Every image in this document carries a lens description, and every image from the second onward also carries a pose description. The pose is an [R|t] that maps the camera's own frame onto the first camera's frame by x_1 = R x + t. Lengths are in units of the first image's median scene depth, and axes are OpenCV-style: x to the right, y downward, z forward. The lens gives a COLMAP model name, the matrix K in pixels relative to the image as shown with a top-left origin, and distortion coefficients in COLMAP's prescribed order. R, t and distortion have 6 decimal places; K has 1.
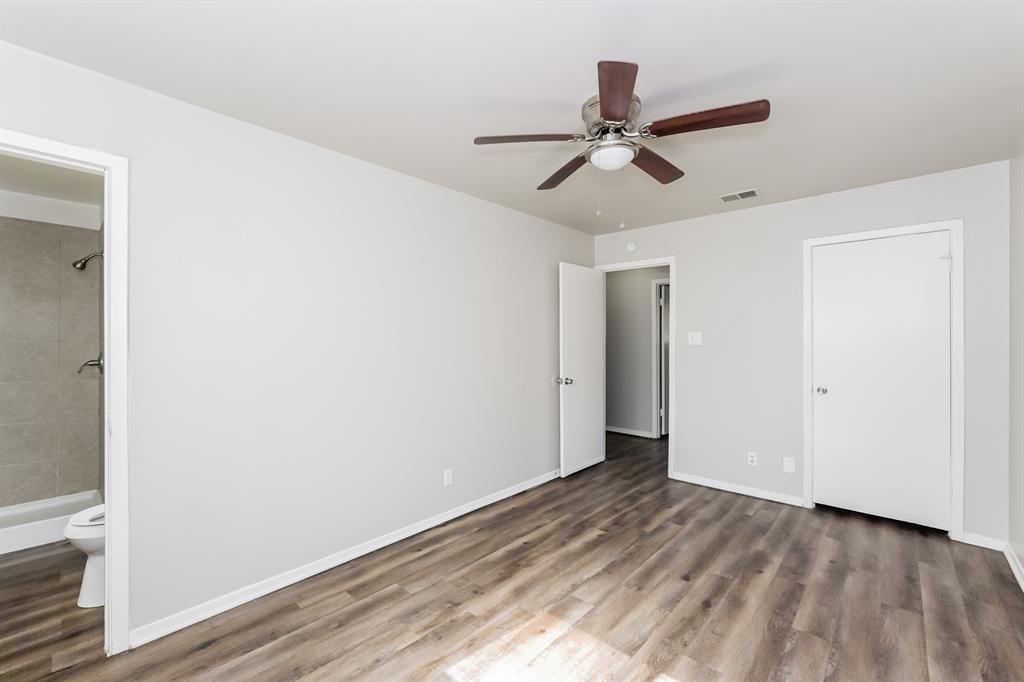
lens RADIAL K [[429.5, 0, 519.4], [0, 429.5, 338.9], [0, 0, 1]] dist [0.000600, 0.002241]
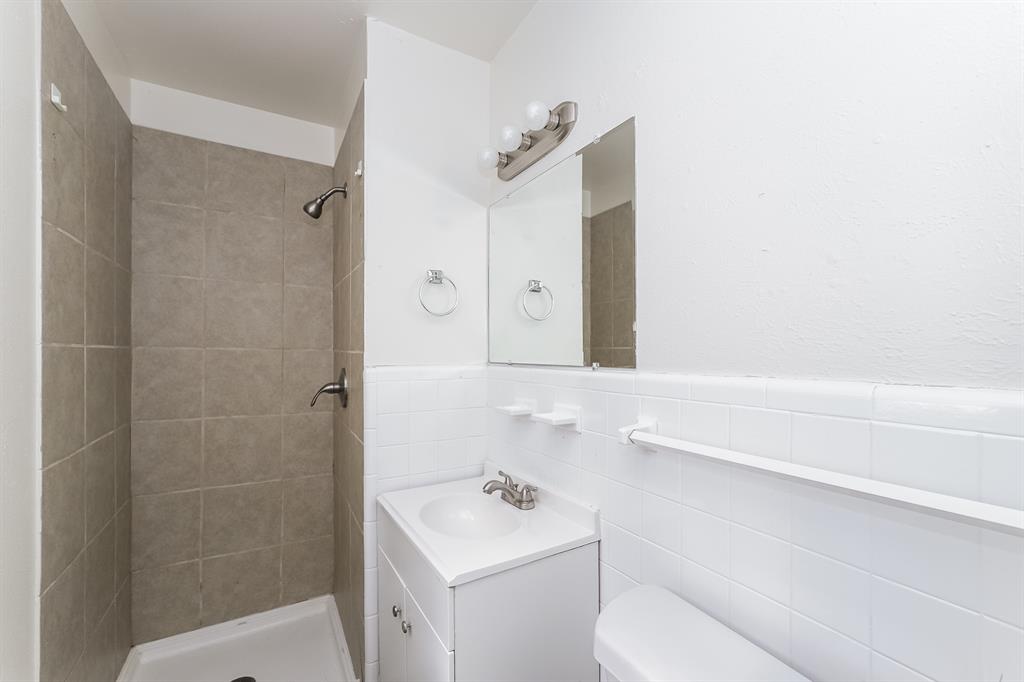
lens RADIAL K [[429.5, 0, 511.1], [0, 429.5, 350.7], [0, 0, 1]] dist [0.000600, 0.002241]
pose [[0.952482, -0.007979, -0.304490, -0.597181], [0.005857, 0.999952, -0.007883, 0.014728], [0.304538, 0.005725, 0.952483, 0.540201]]
